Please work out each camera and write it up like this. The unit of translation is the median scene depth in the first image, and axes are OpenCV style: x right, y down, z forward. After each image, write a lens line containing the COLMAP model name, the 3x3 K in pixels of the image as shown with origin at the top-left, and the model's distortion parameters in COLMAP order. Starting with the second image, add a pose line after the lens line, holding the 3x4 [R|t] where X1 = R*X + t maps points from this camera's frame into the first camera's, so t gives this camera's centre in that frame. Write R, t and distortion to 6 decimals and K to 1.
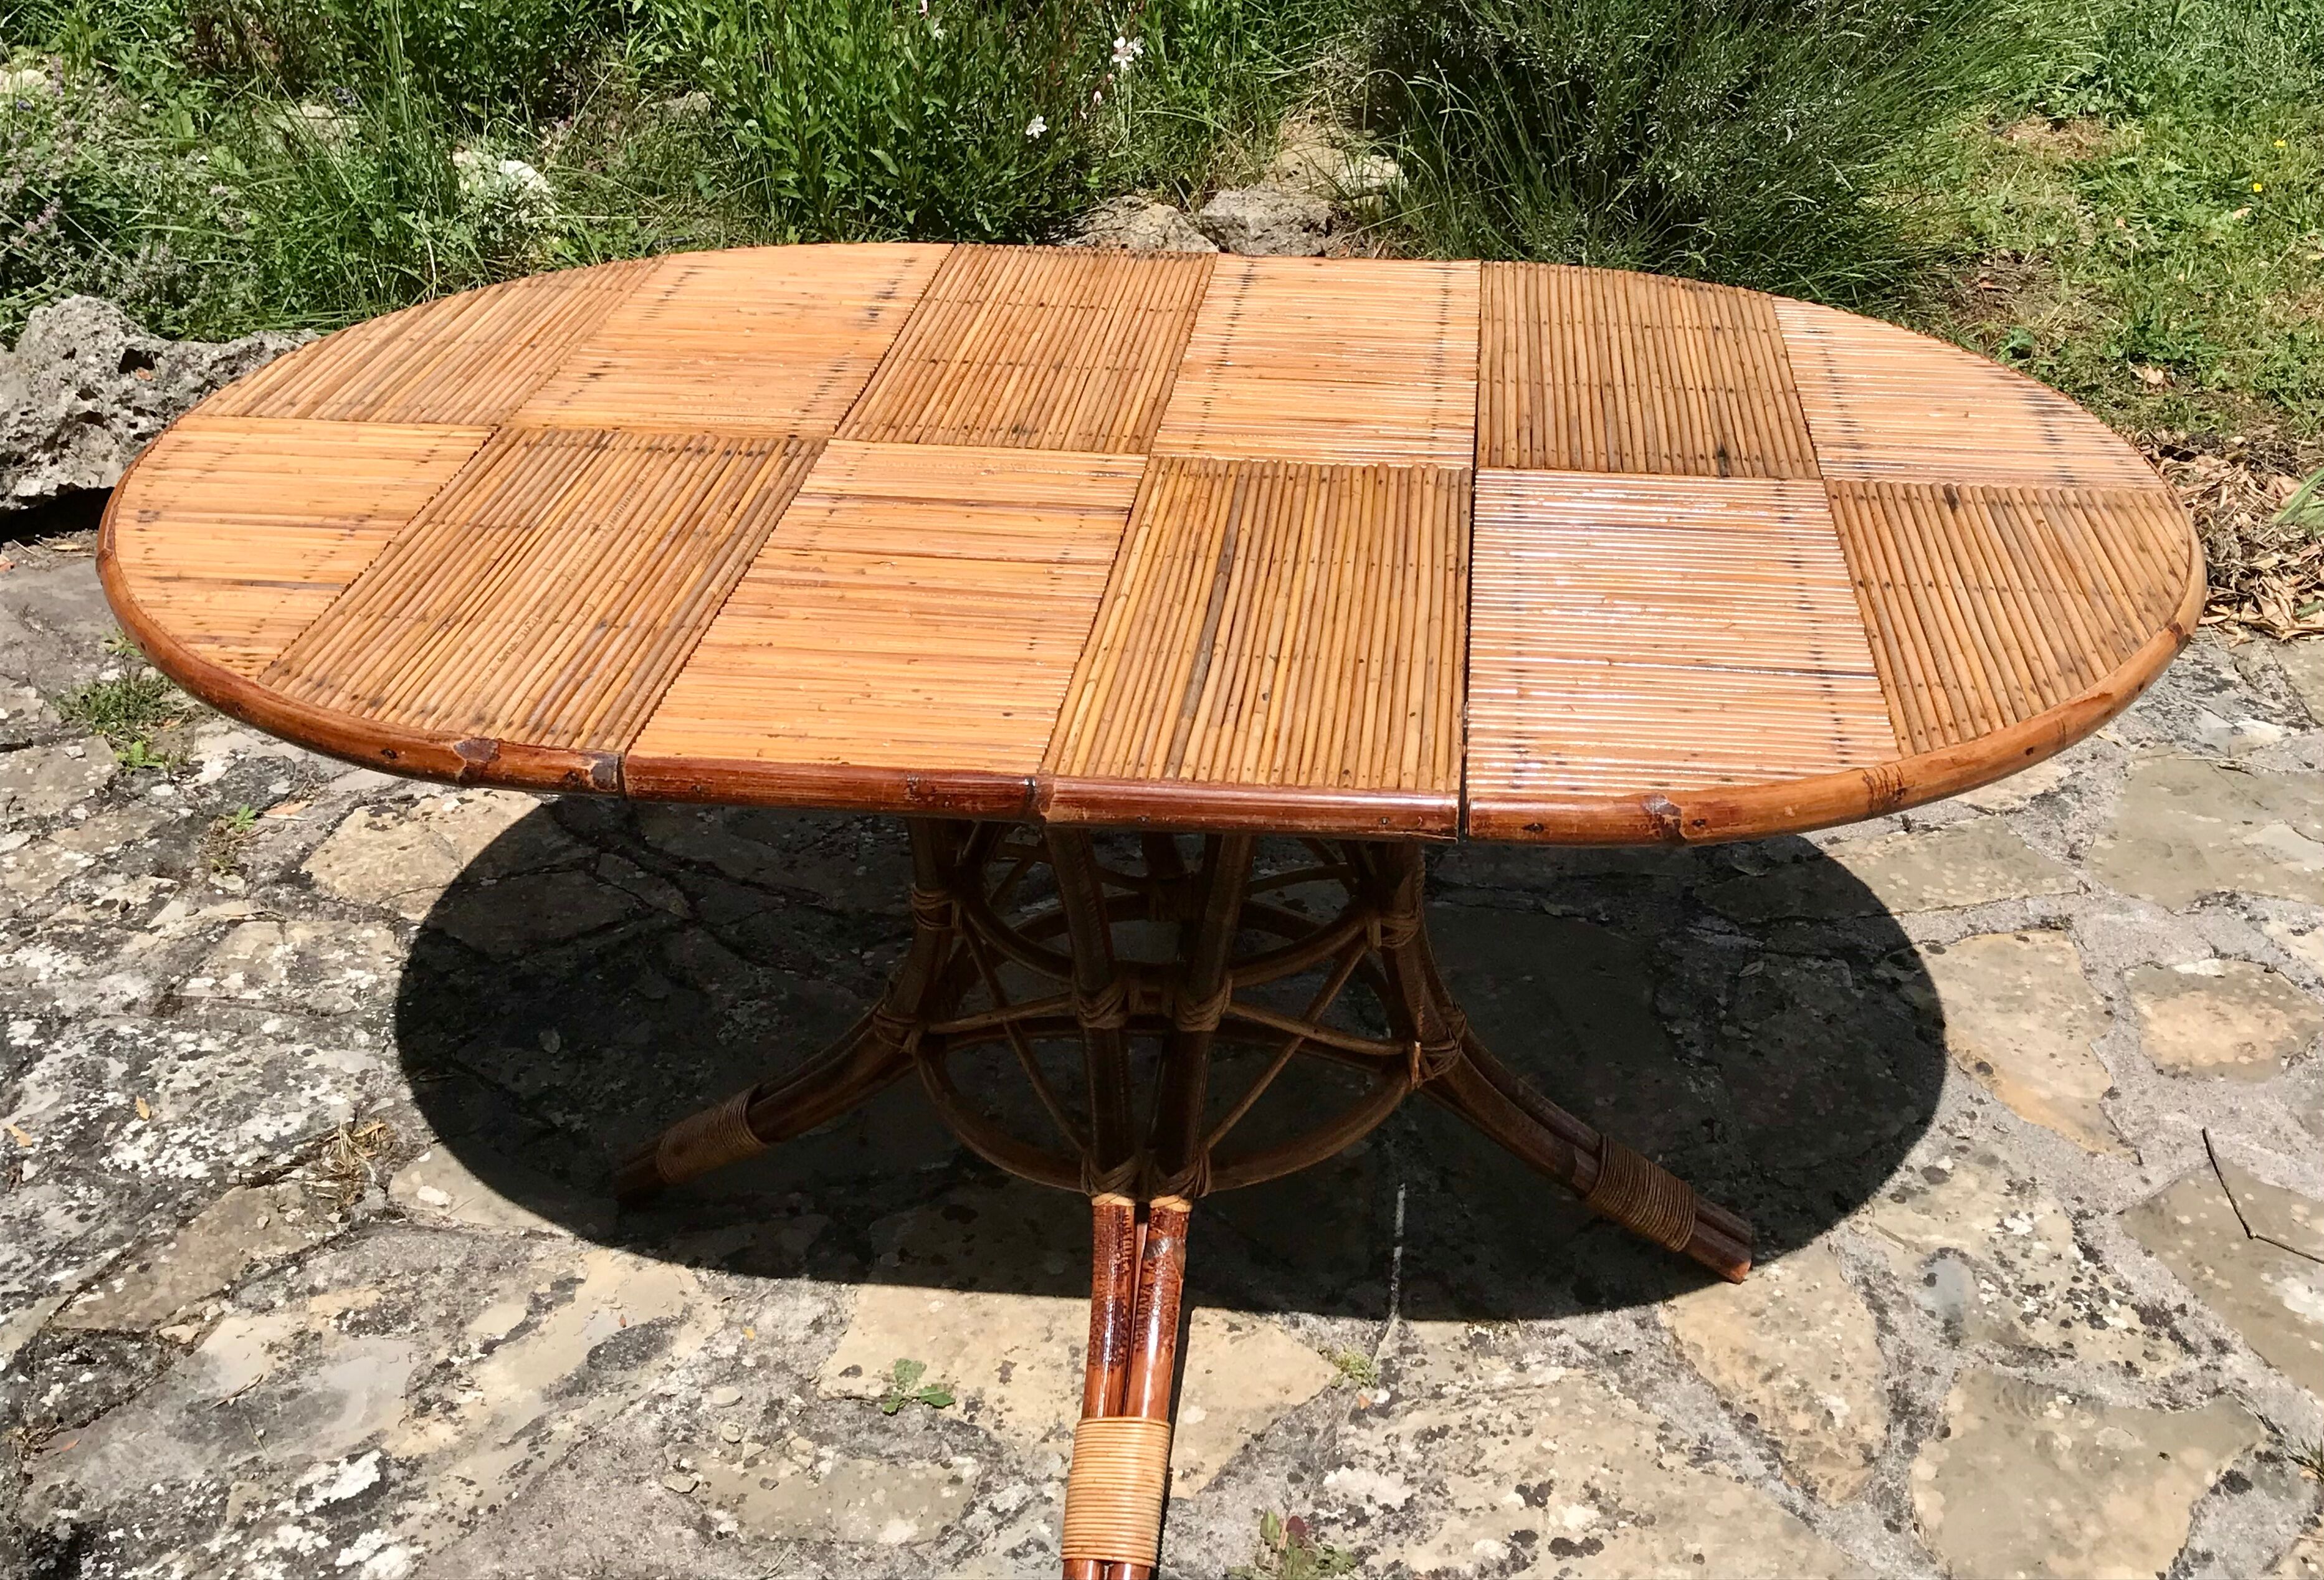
lens RADIAL K [[2633.0, 0, 1265.2], [0, 2633.0, 599.4], [0, 0, 1]] dist [-0.008594, 0.009243]
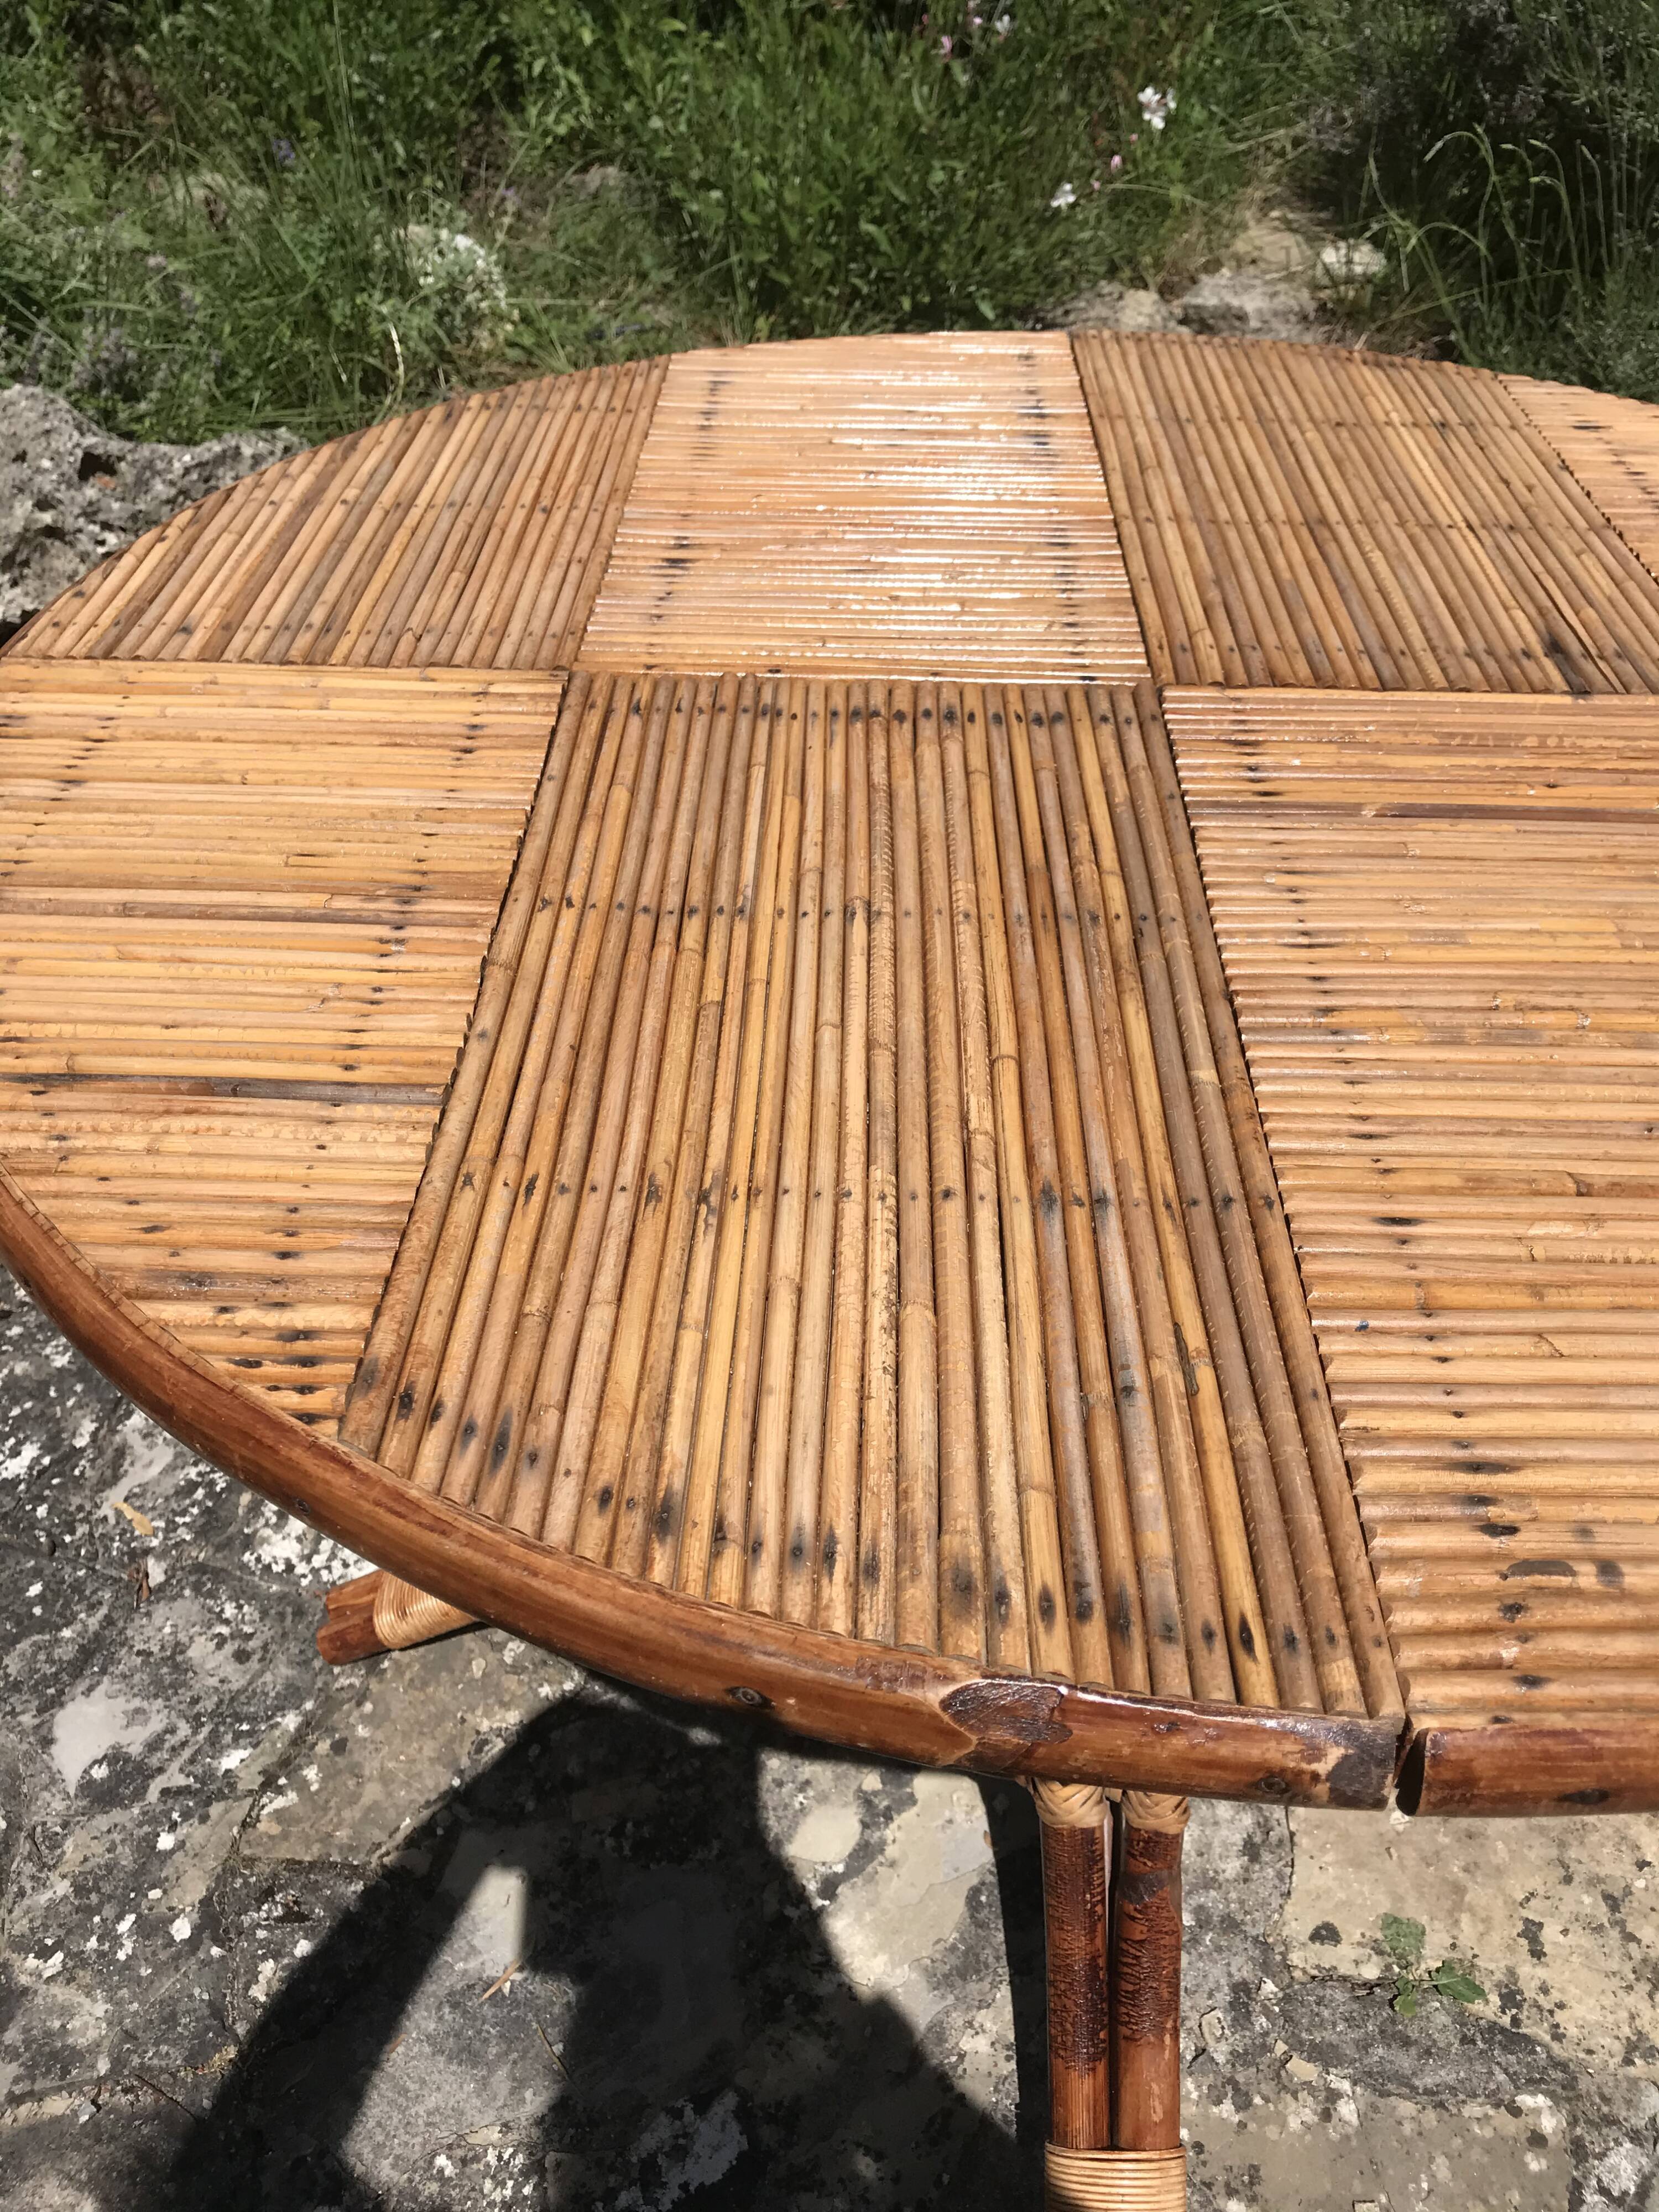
lens RADIAL K [[1843.6, 0, 829.5], [0, 1843.6, 1106.0], [0, 0, 1]] dist [-0.069884, 0.150931]
pose [[0.999859, 0.004698, 0.016142, -0.298687], [-0.008665, 0.966824, 0.255296, -0.065087], [-0.014407, -0.255400, 0.966728, 0.539924]]
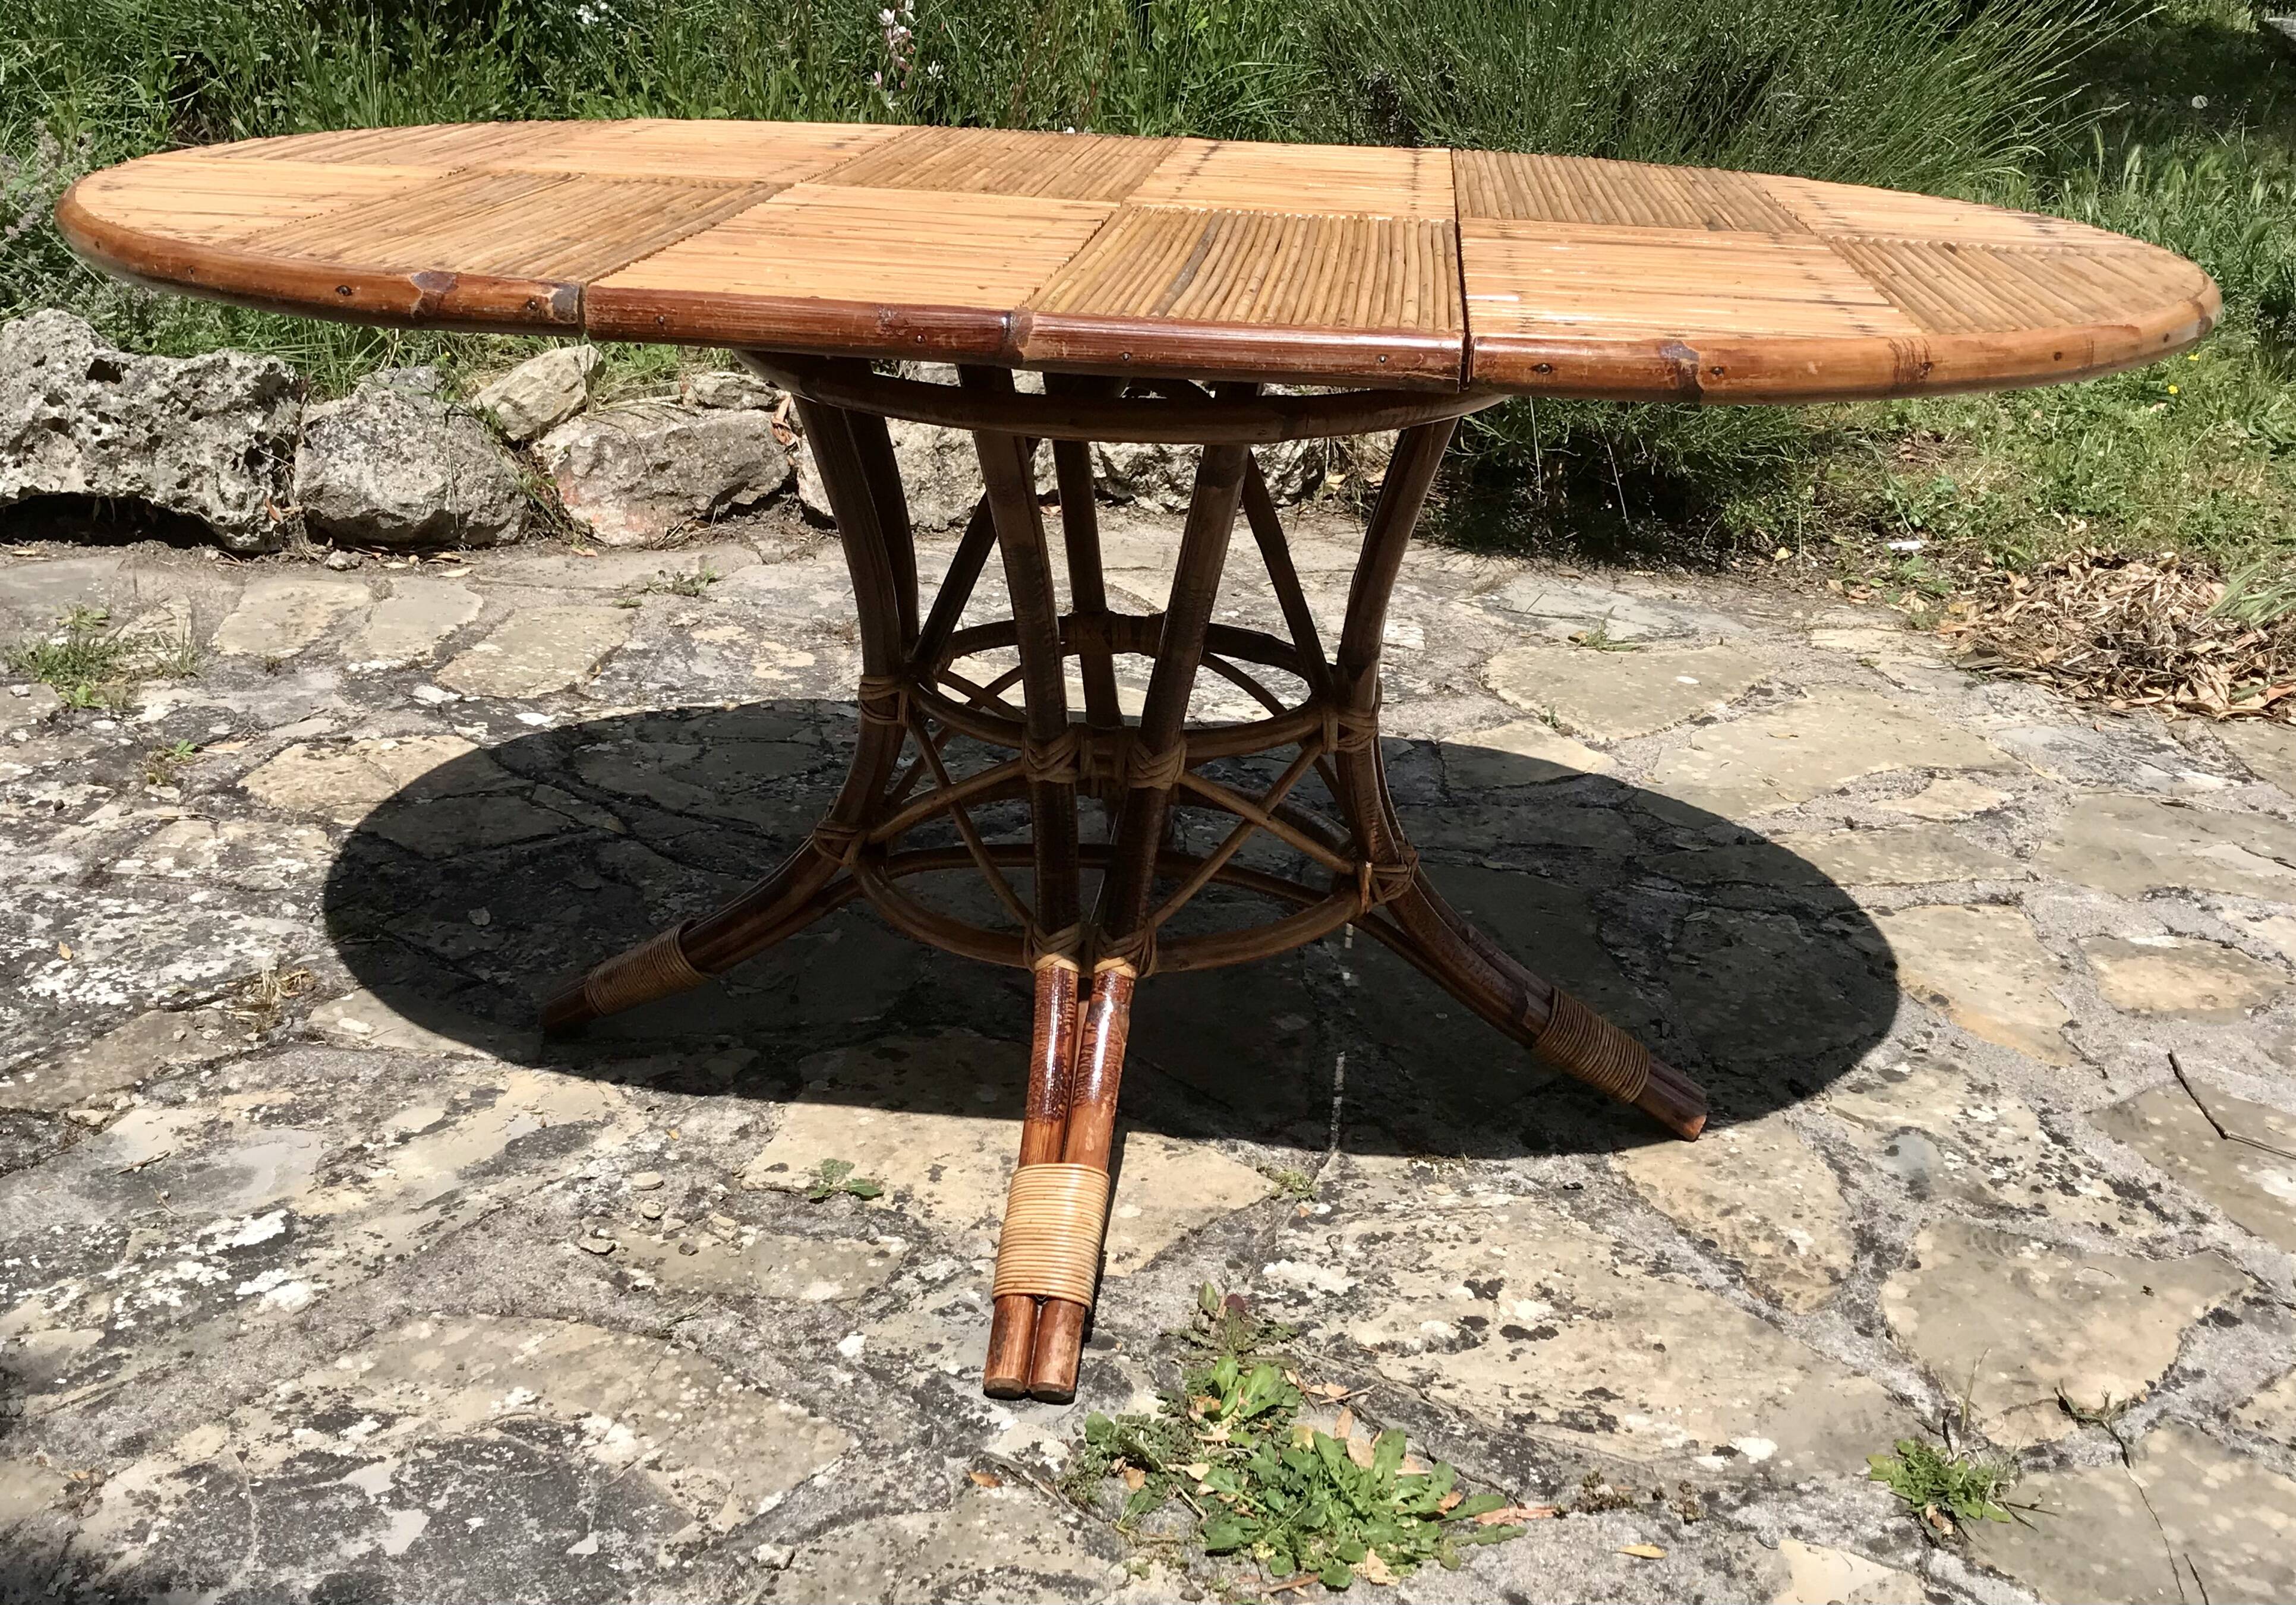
lens RADIAL K [[2479.4, 0, 1106.0], [0, 2479.4, 875.6], [0, 0, 1]] dist [0.124204, -0.404201]
pose [[0.999116, 0.036291, -0.021196, -0.019625], [-0.037424, 0.997743, -0.055752, 0.225210], [0.019125, 0.056496, 0.998220, 0.075944]]
